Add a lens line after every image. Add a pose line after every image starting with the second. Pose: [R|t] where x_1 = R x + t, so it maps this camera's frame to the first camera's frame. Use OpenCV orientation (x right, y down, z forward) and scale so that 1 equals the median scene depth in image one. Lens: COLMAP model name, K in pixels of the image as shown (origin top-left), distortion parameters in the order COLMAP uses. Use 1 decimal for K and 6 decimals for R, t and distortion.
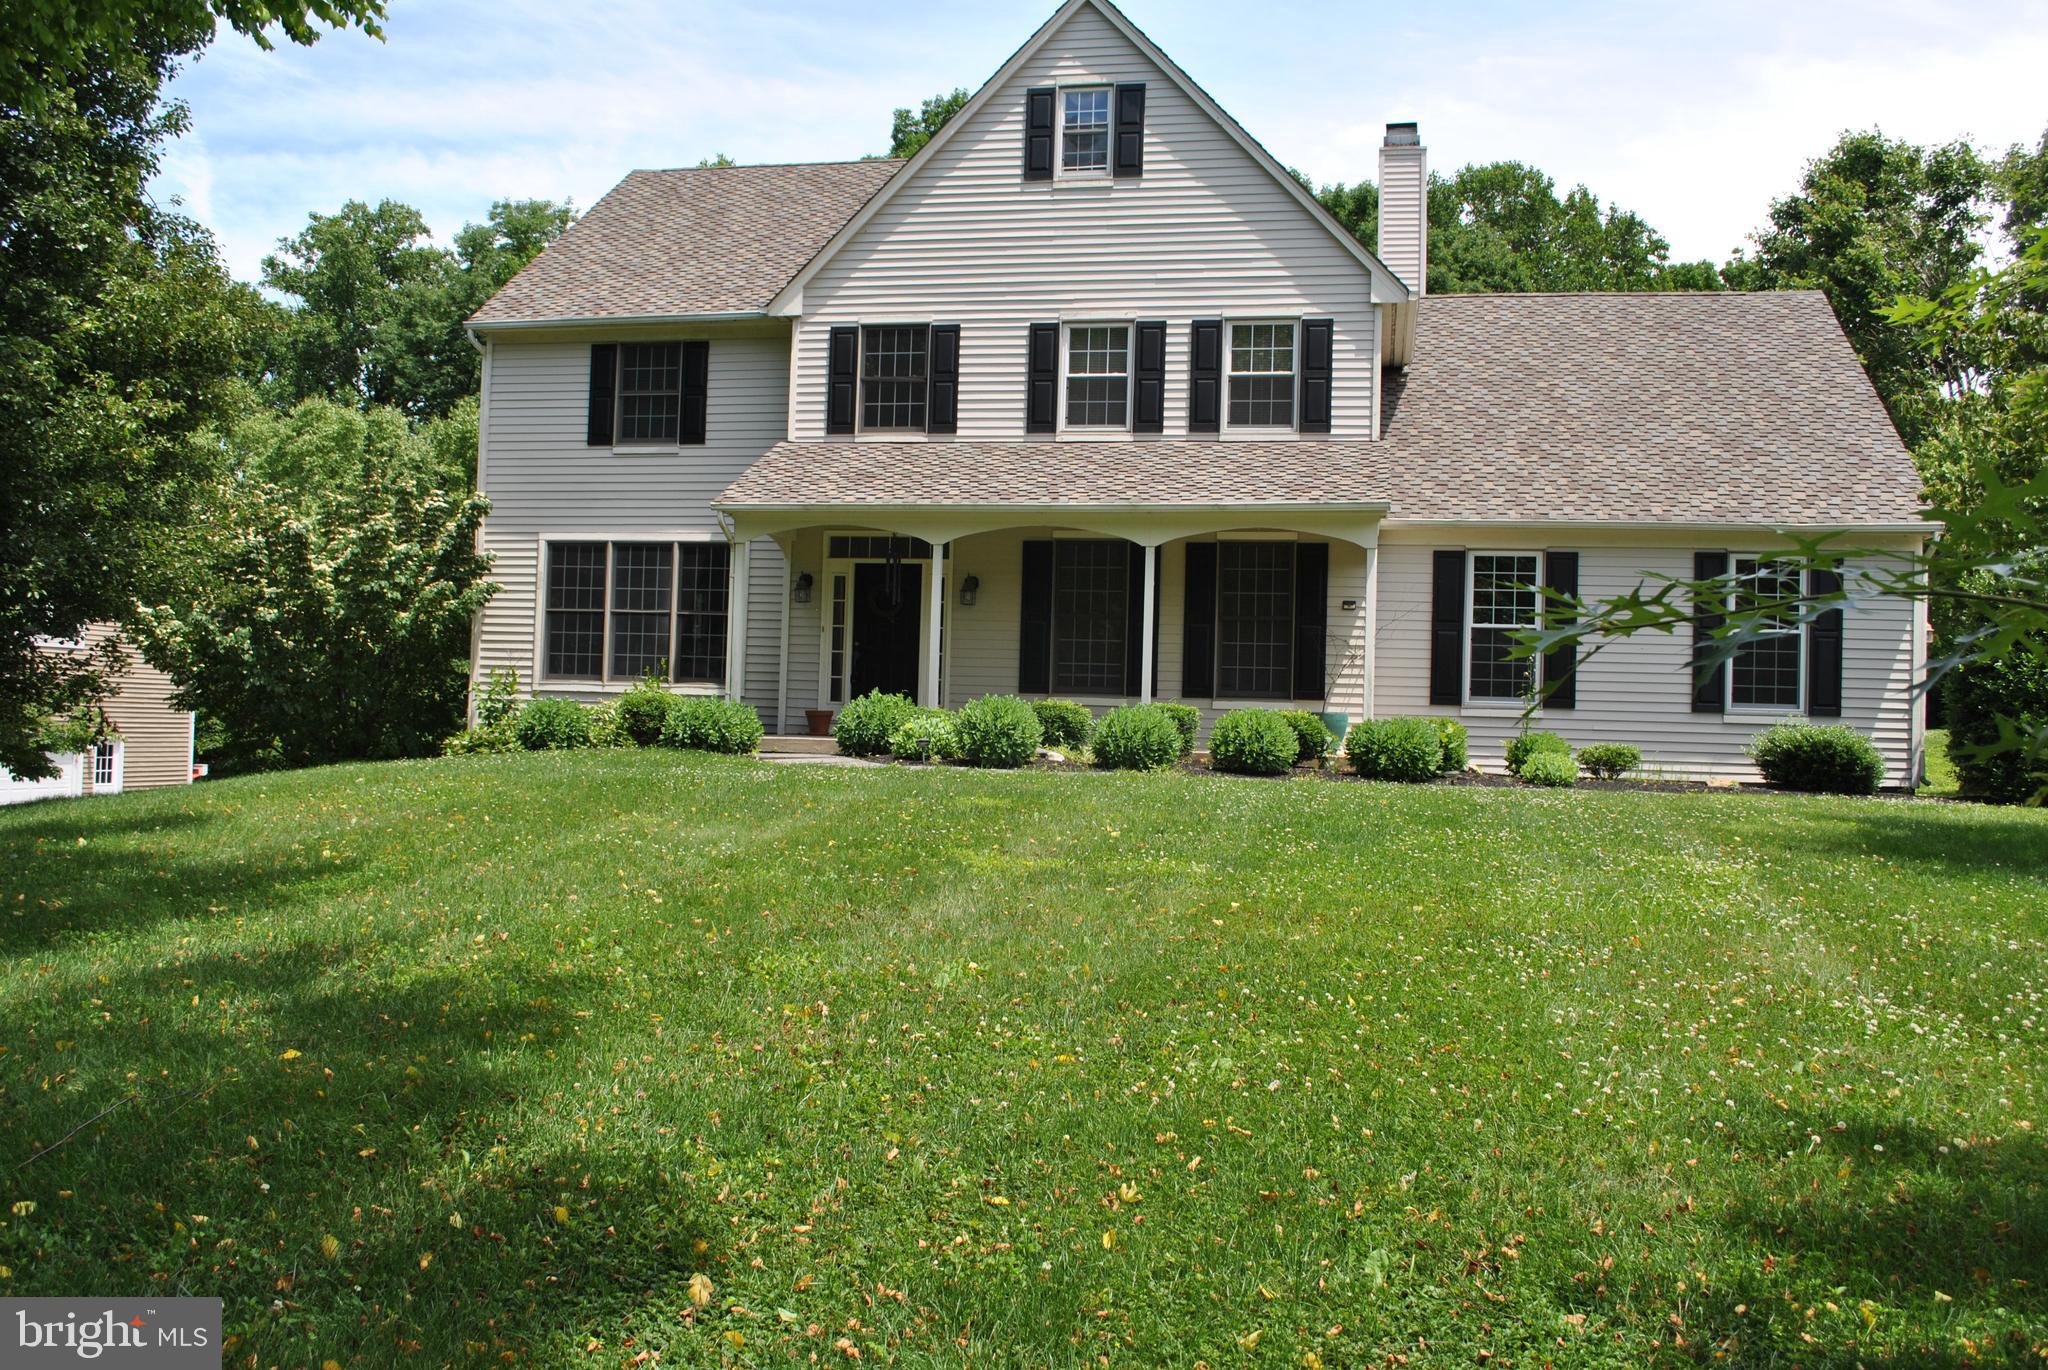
lens RADIAL K [[1708.0, 0, 1024.0], [0, 1708.0, 685.0], [0, 0, 1]] dist [-0.076063, 0.009005]
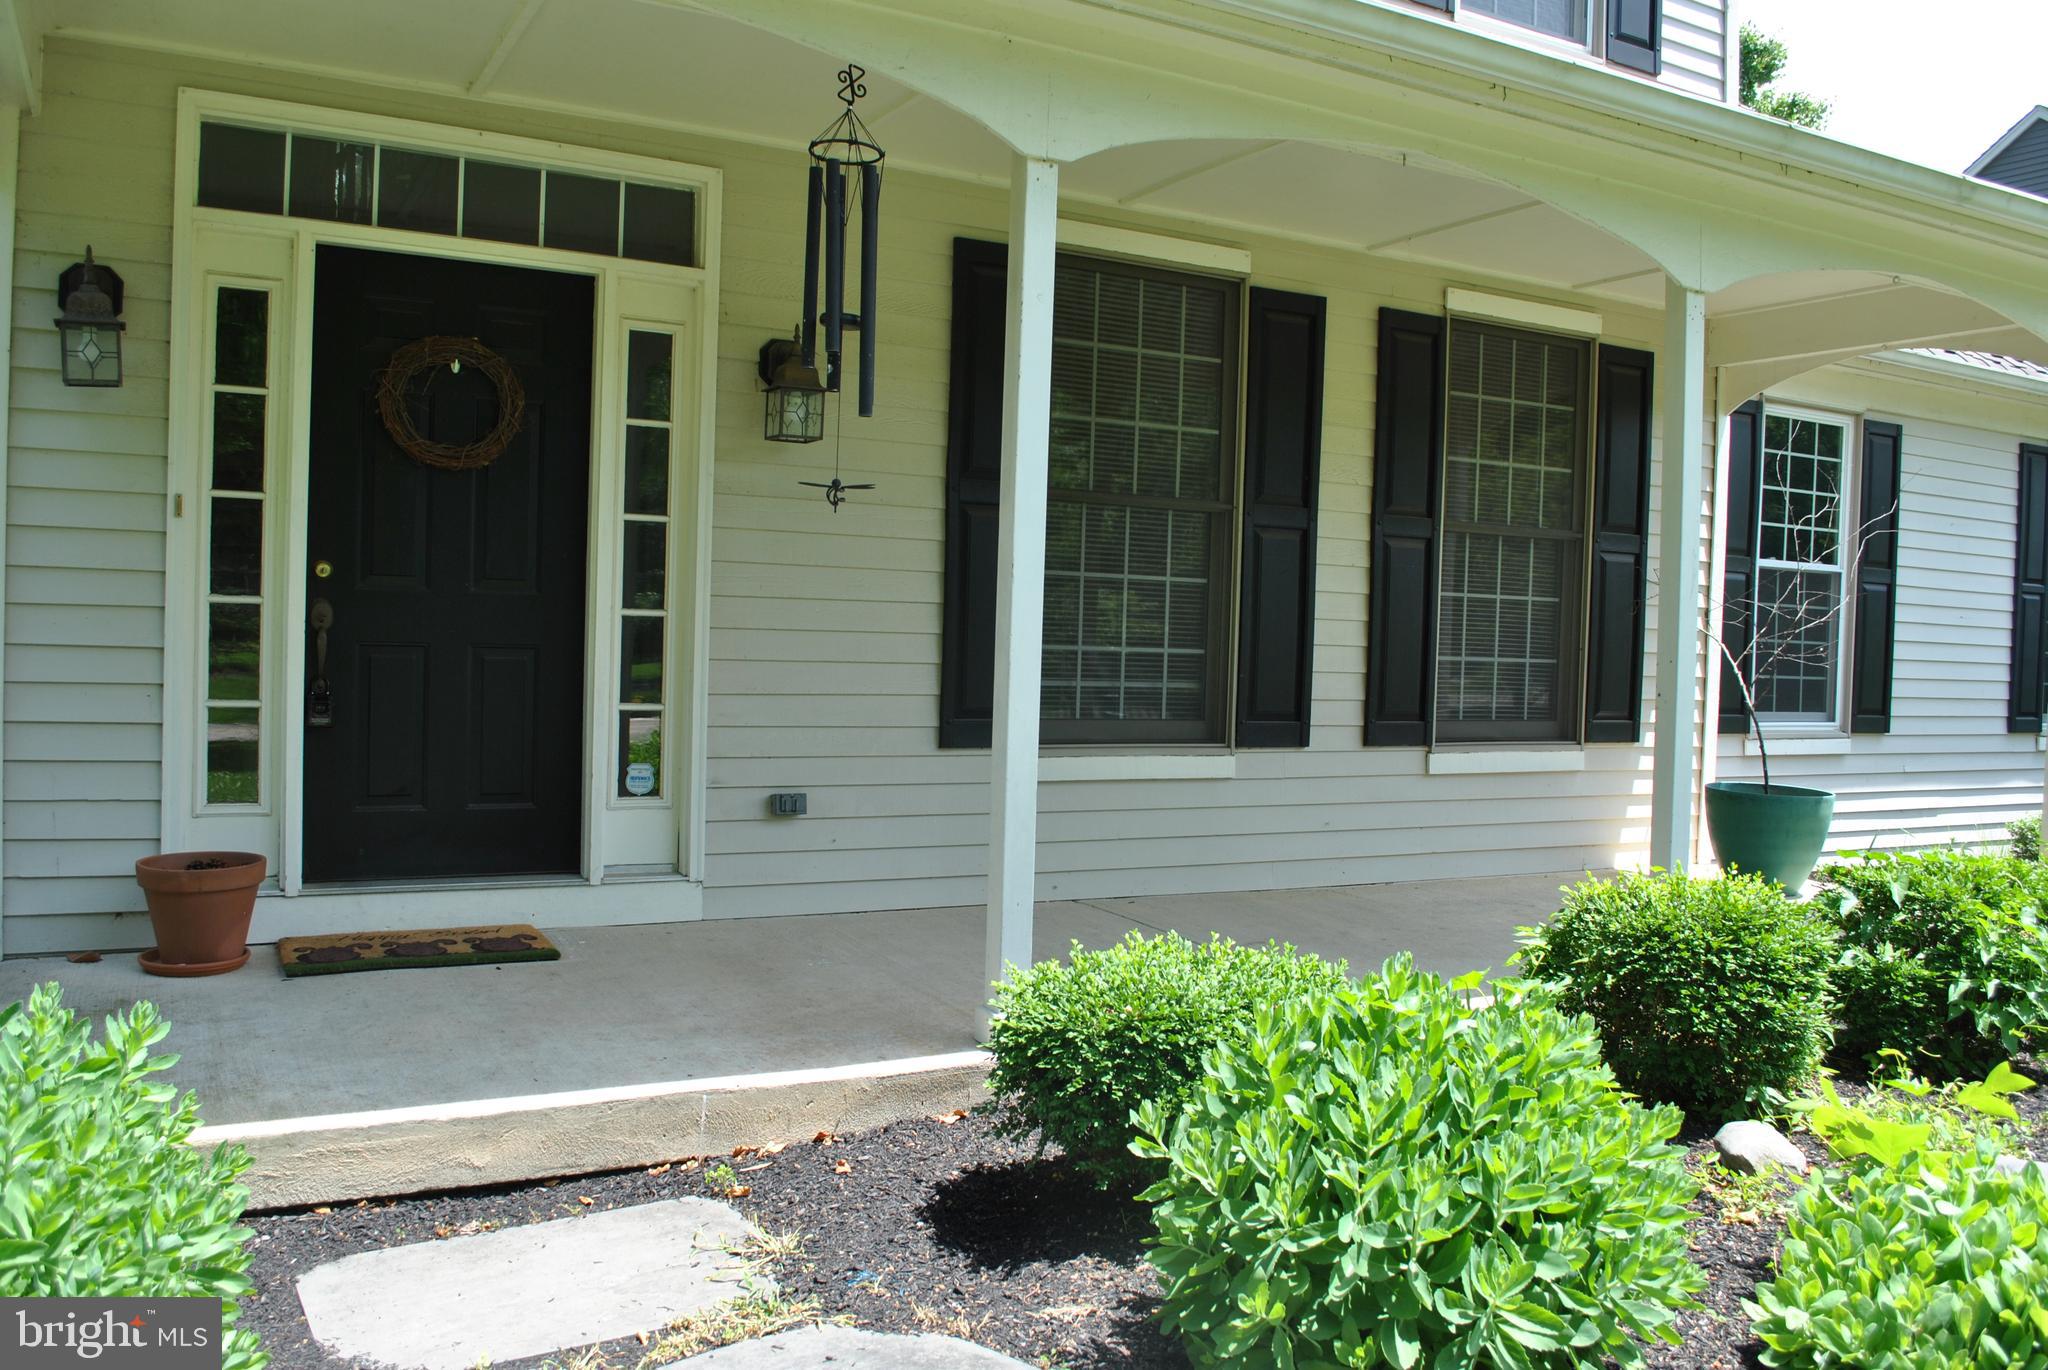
lens RADIAL K [[1631.7, 0, 1024.0], [0, 1631.7, 685.0], [0, 0, 1]] dist [-0.078548, 0.003197]
pose [[0.762736, -0.026937, 0.646149, -0.176399], [-0.022732, 0.997398, 0.068413, -0.026452], [-0.646310, -0.066869, 0.760139, 0.776540]]
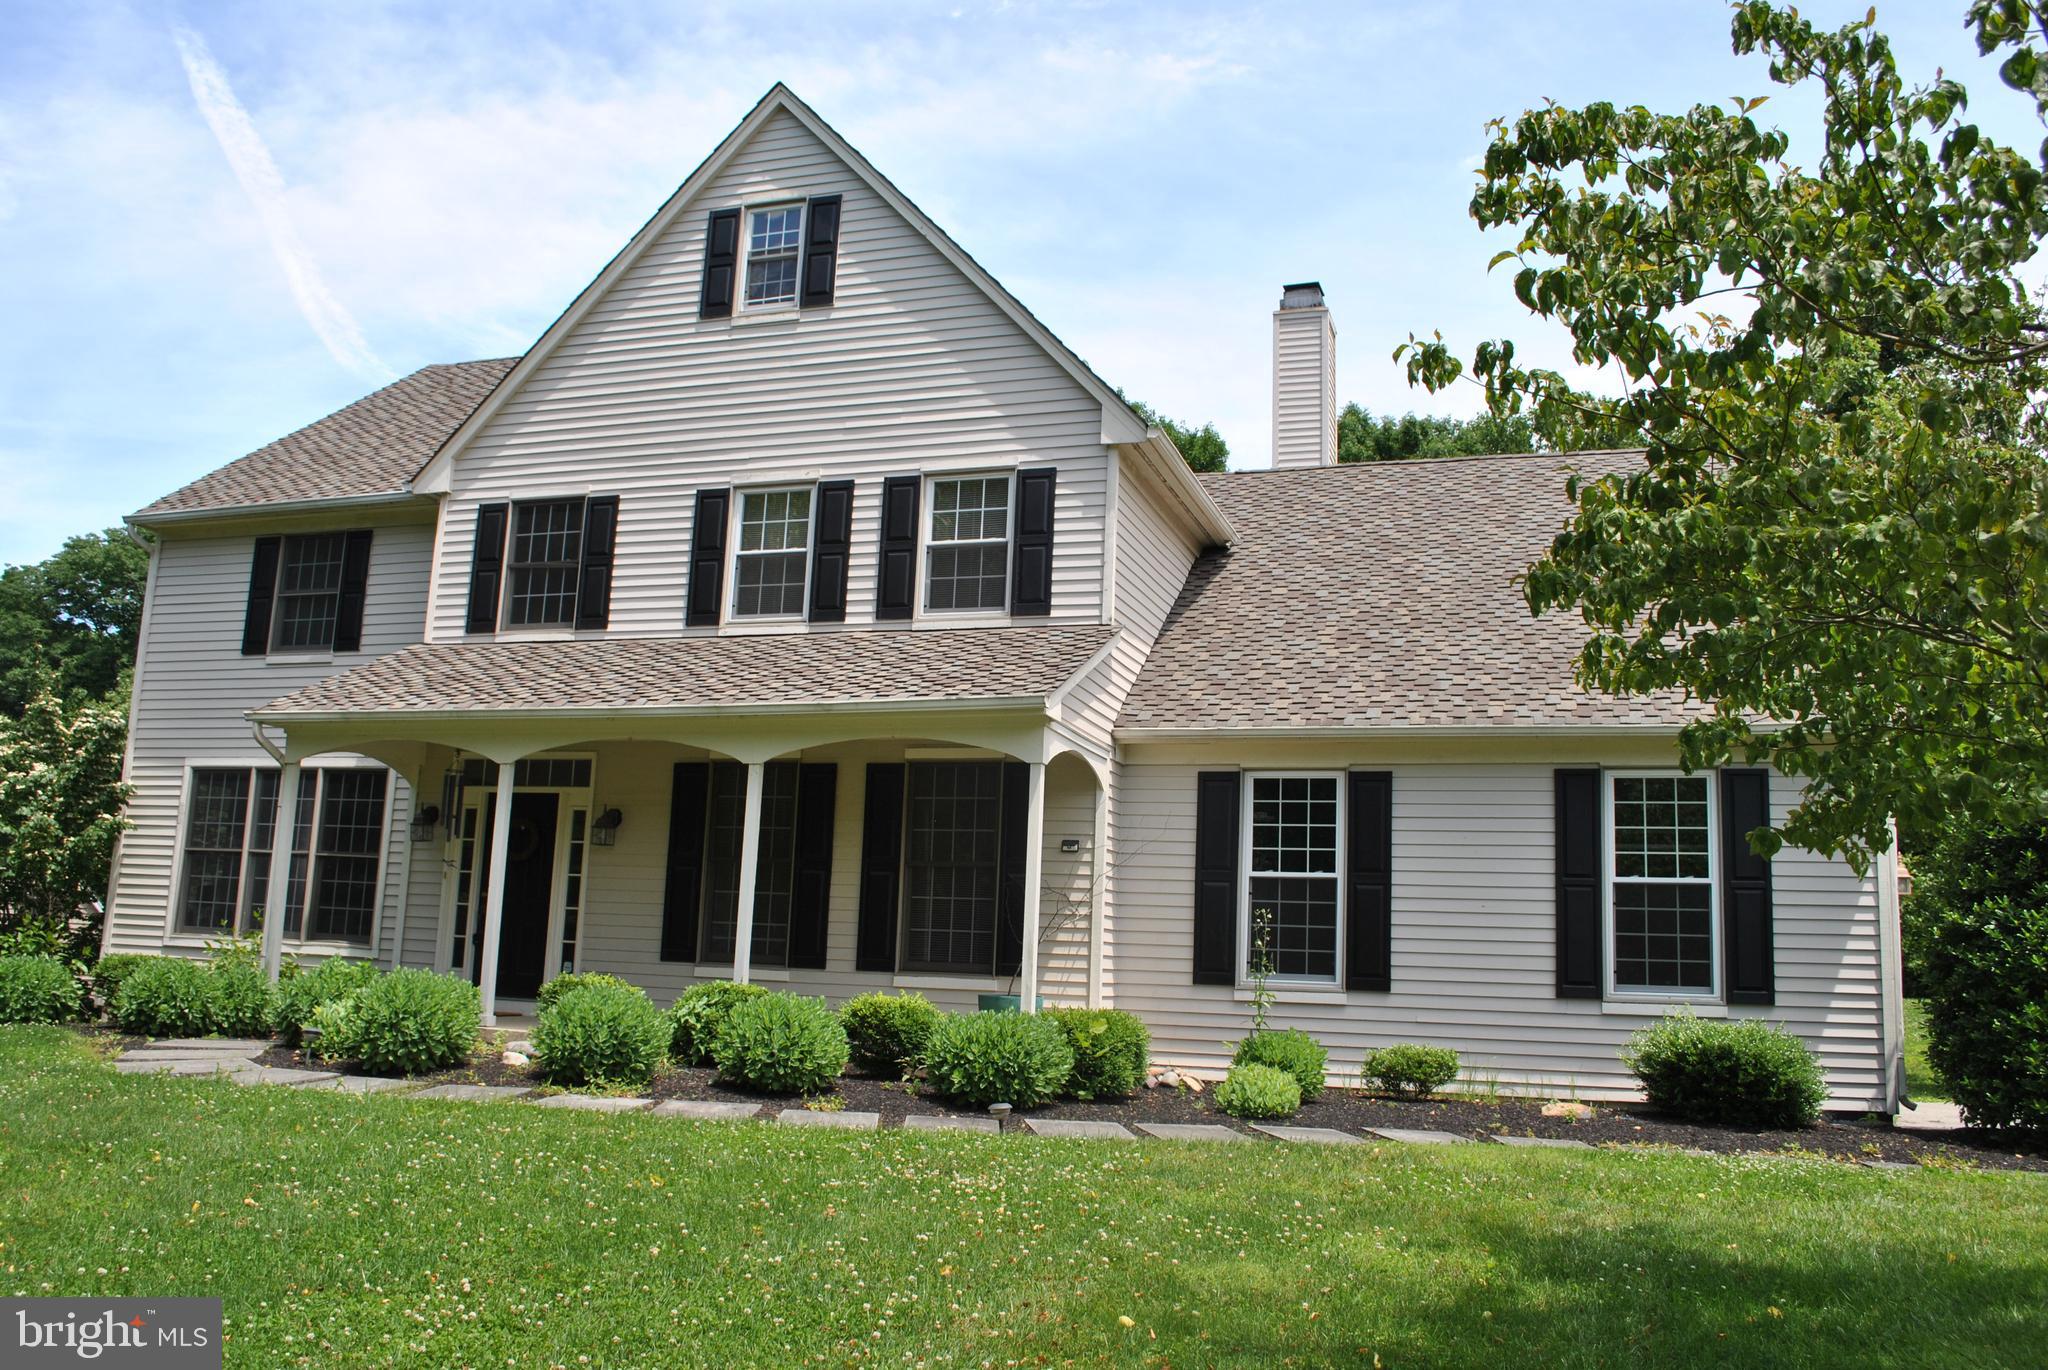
lens RADIAL K [[1631.7, 0, 1024.0], [0, 1631.7, 685.0], [0, 0, 1]] dist [-0.078548, 0.003197]
pose [[0.993338, -0.010395, -0.114769, 0.243612], [-0.007334, 0.988202, -0.152982, -0.007628], [0.115005, 0.152805, 0.981542, 0.289132]]
